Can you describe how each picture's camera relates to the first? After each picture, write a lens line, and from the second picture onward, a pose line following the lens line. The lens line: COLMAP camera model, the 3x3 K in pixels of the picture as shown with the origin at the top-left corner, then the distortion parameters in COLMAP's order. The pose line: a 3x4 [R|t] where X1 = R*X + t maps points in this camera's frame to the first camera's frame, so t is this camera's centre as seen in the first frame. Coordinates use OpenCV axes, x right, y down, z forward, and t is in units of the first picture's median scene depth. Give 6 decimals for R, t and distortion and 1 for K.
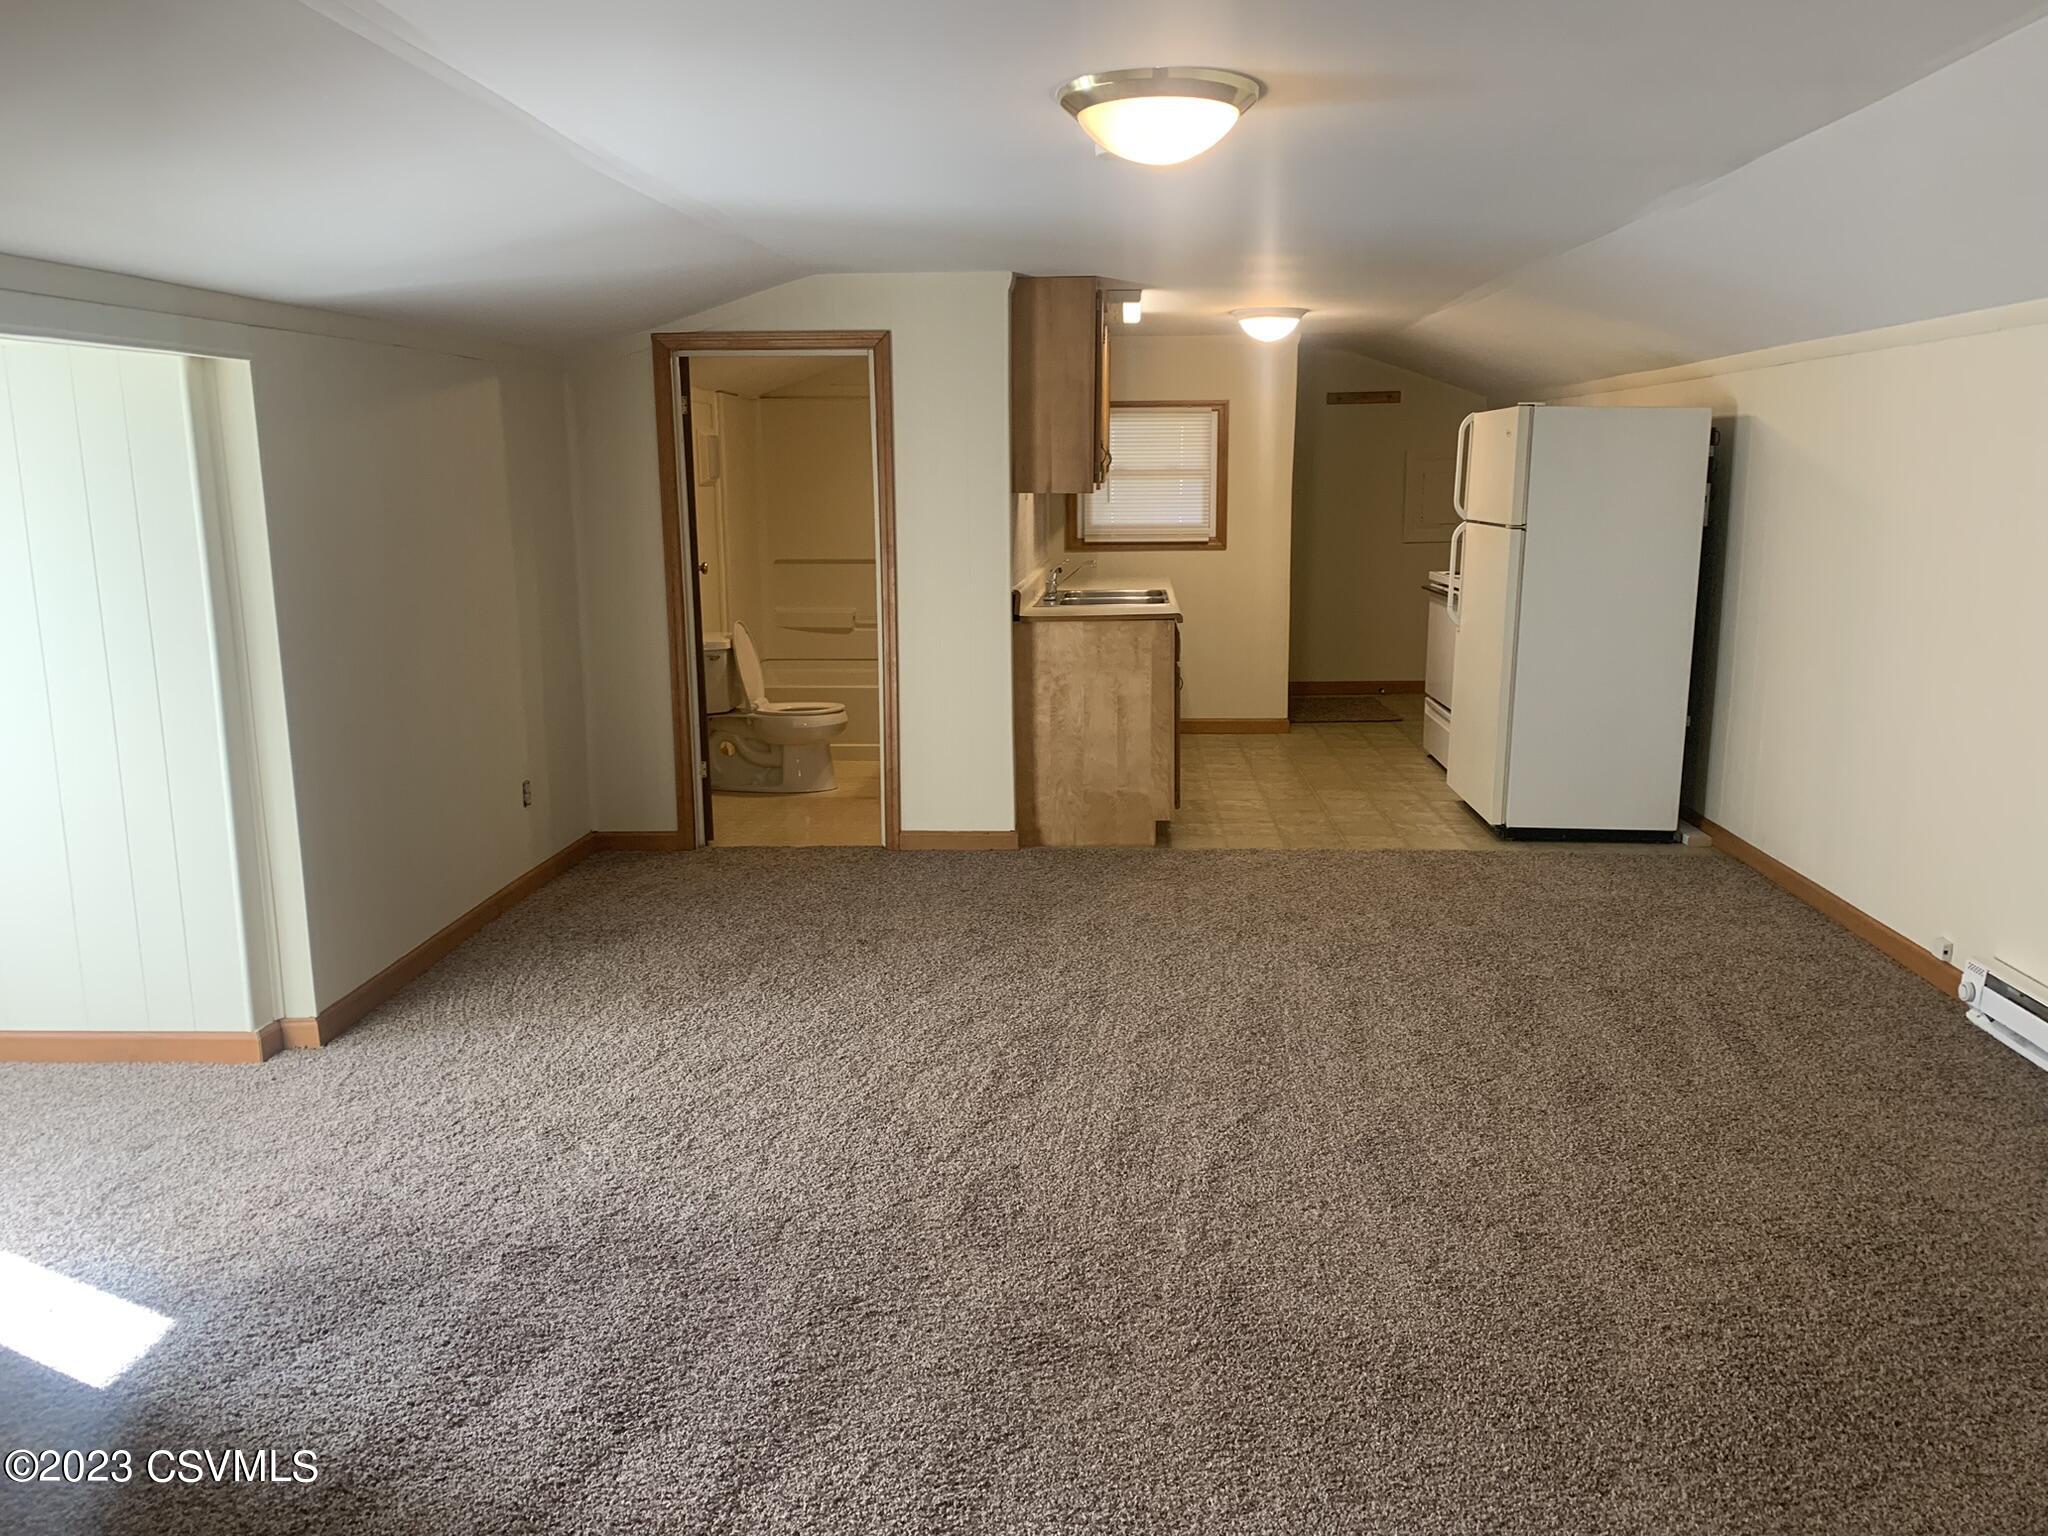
lens RADIAL K [[1540.9, 0, 1024.0], [0, 1540.9, 768.0], [0, 0, 1]] dist [0.087217, -0.175936]
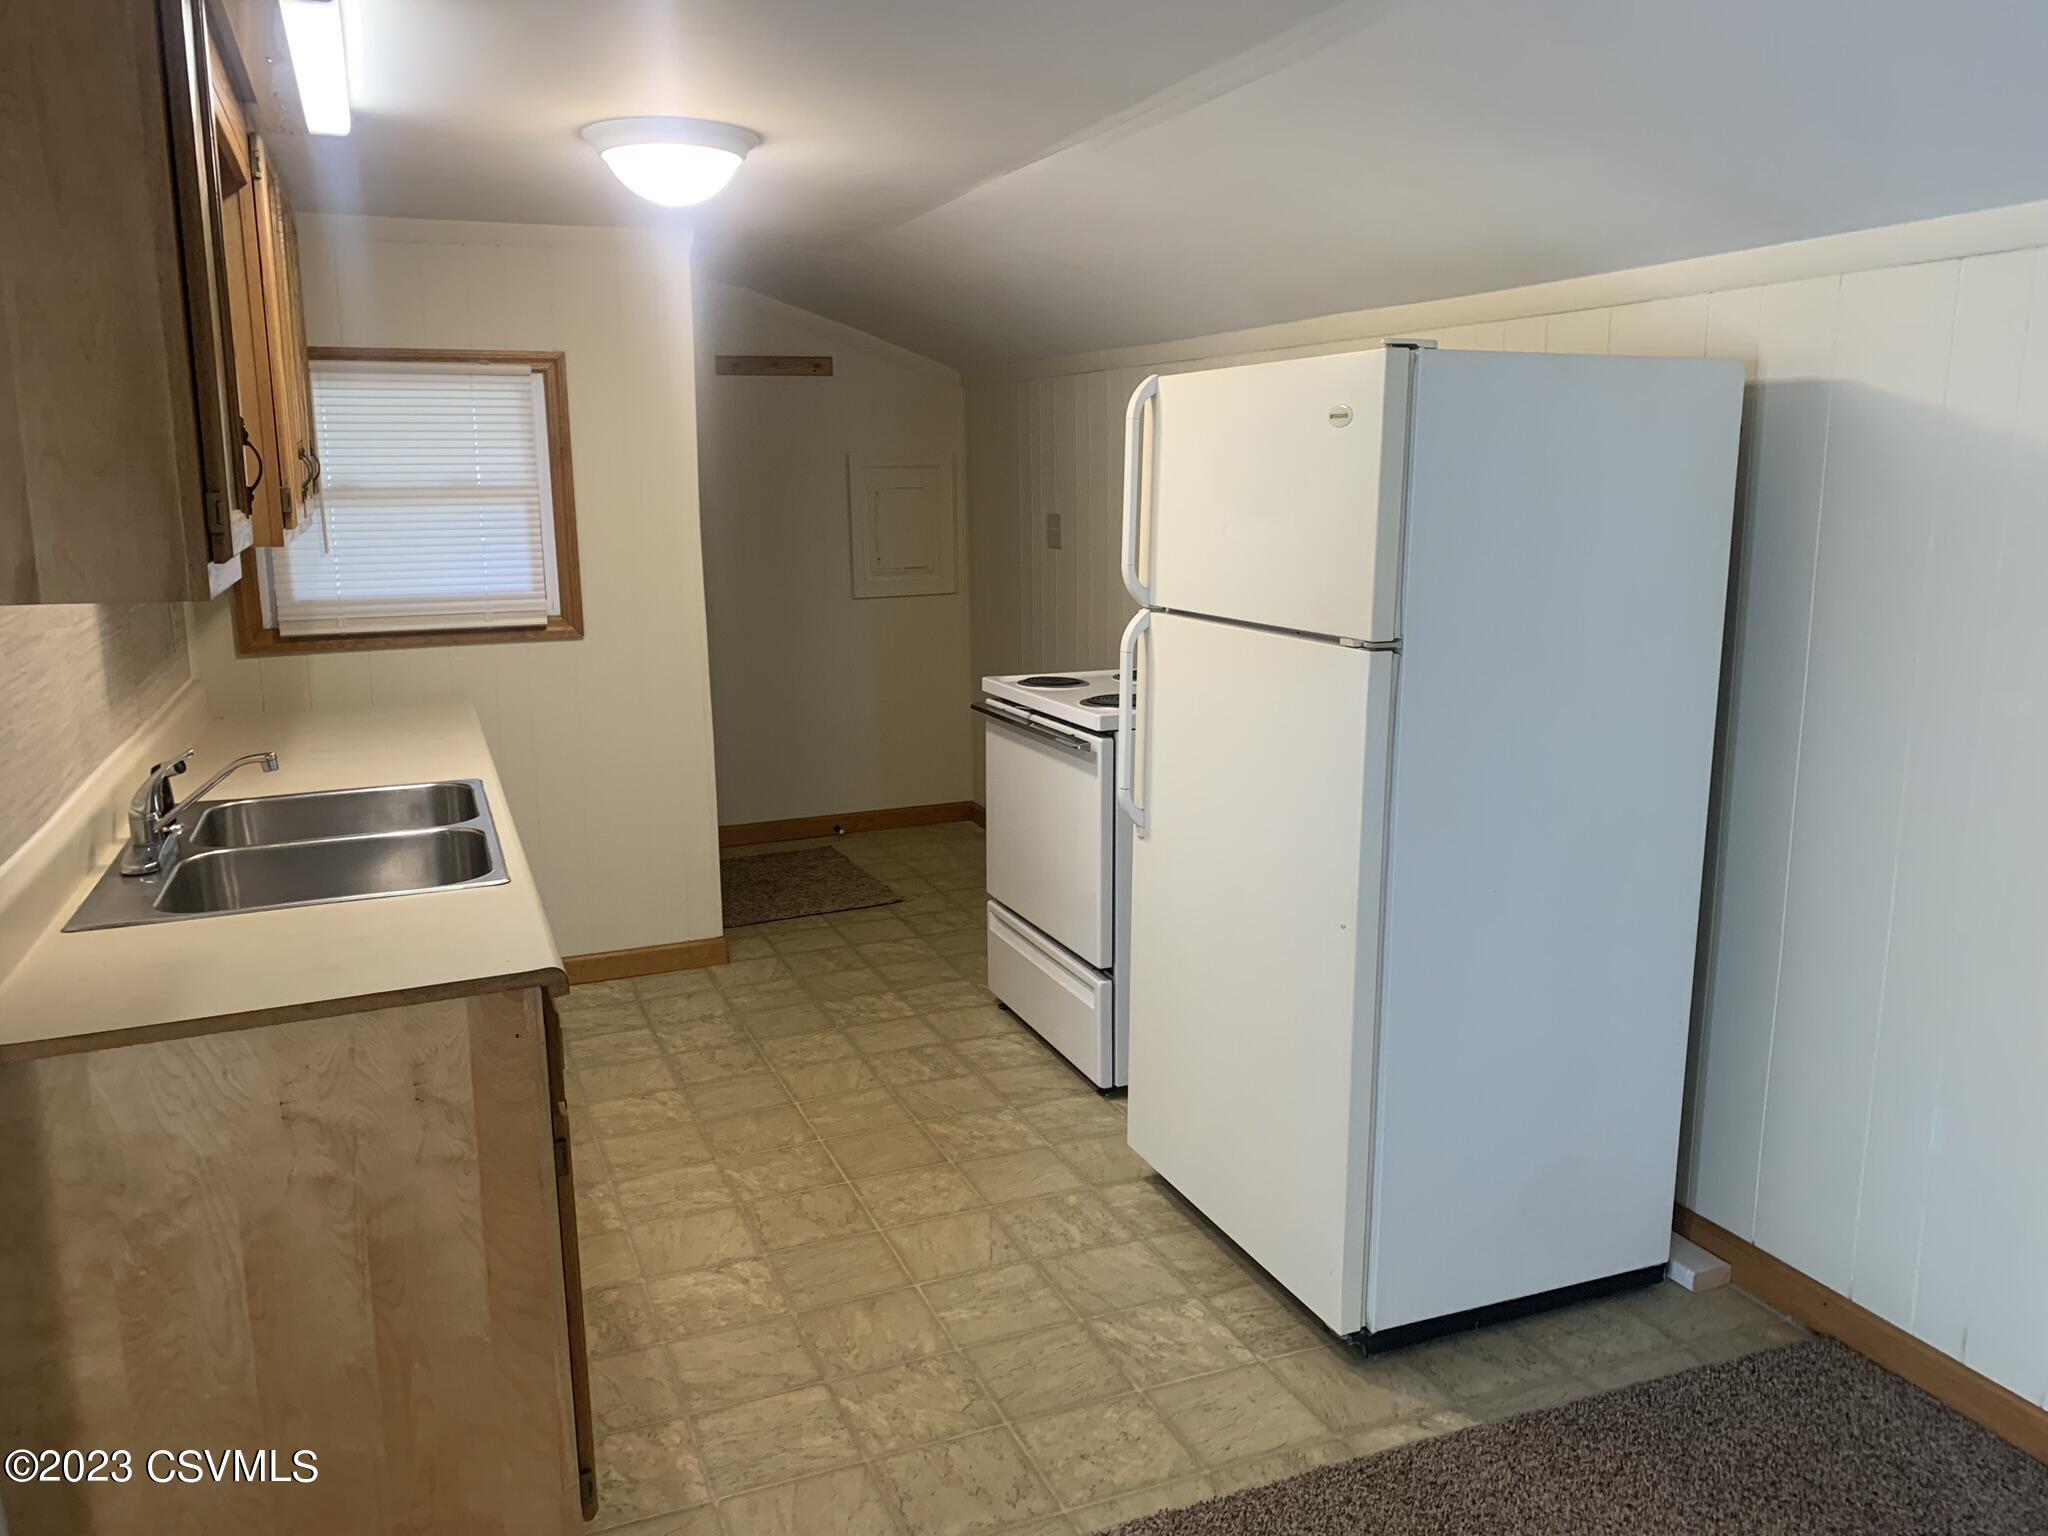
lens RADIAL K [[1540.9, 0, 1024.0], [0, 1540.9, 768.0], [0, 0, 1]] dist [0.087217, -0.175936]
pose [[0.901750, -0.081378, 0.424529, 0.044468], [0.081203, 0.996525, 0.018541, -0.109311], [-0.424562, 0.017754, 0.905225, 0.530535]]
